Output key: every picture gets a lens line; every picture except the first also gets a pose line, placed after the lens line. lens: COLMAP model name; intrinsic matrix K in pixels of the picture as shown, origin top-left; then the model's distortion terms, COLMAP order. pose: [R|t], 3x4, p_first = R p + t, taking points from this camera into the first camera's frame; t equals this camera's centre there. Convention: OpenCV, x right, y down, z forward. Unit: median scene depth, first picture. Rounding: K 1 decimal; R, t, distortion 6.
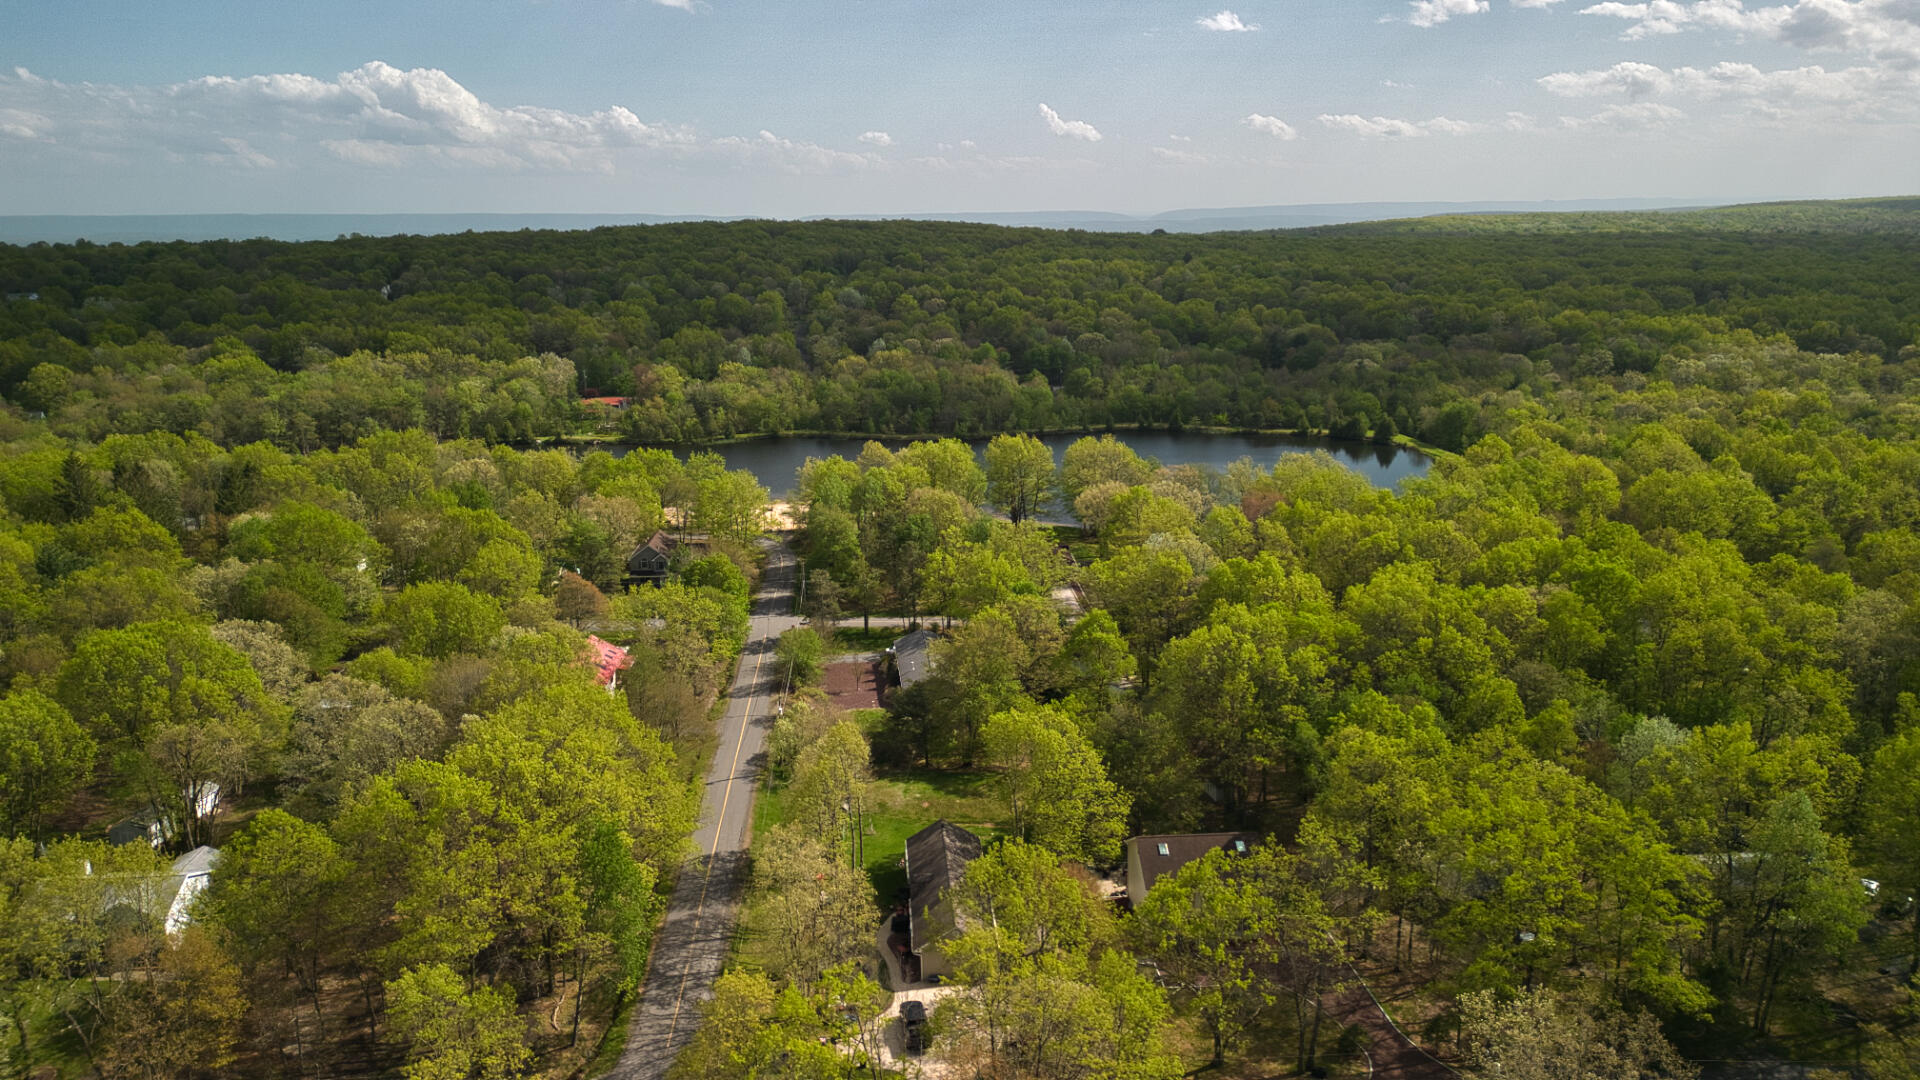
lens RADIAL K [[1374.5, 0, 952.0], [0, 1374.5, 532.0], [0, 0, 1]] dist [0.207273, -0.542960]
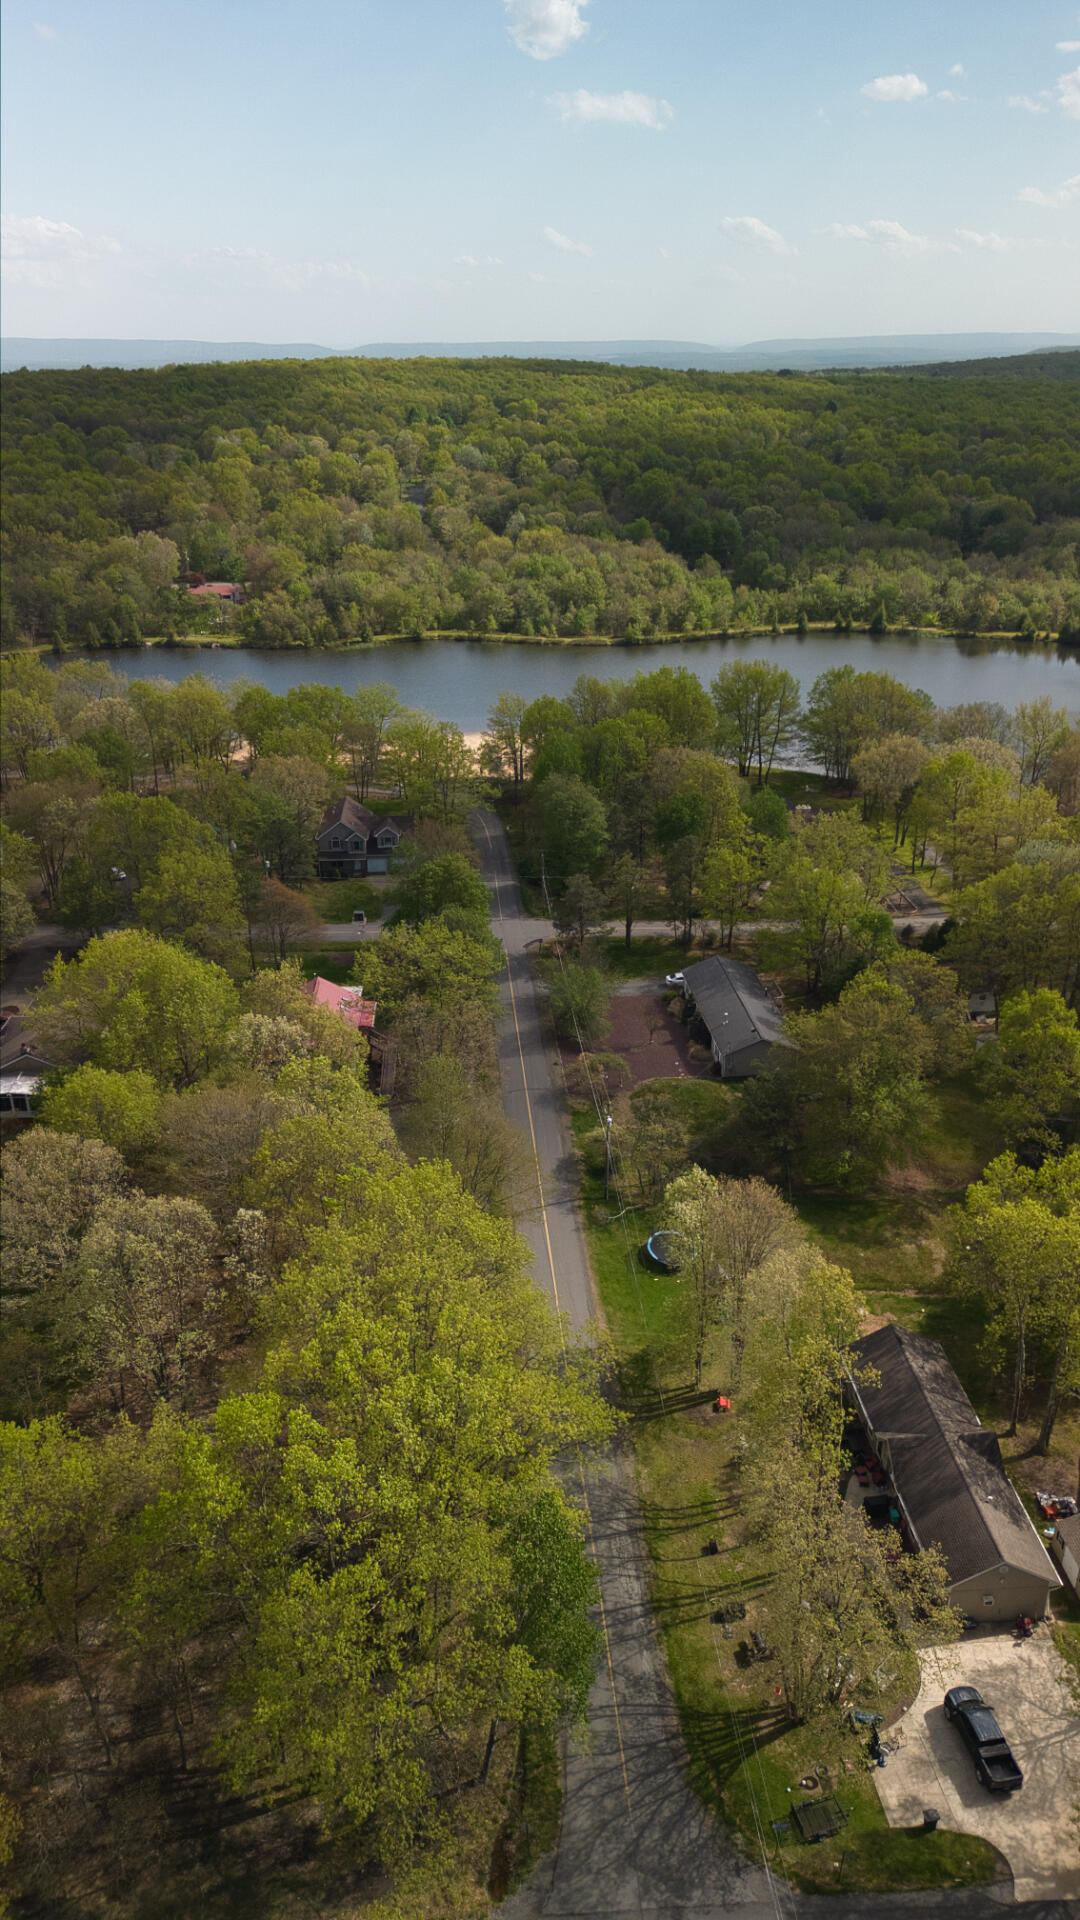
lens RADIAL K [[1407.7, 0, 546.1], [0, 1407.7, 956.4], [0, 0, 1]] dist [0.053198, -0.004236]
pose [[0.999934, 0.001422, 0.011369, -0.052794], [-0.003453, 0.983531, 0.180705, -0.030647], [-0.010925, -0.180732, 0.983472, 0.084758]]
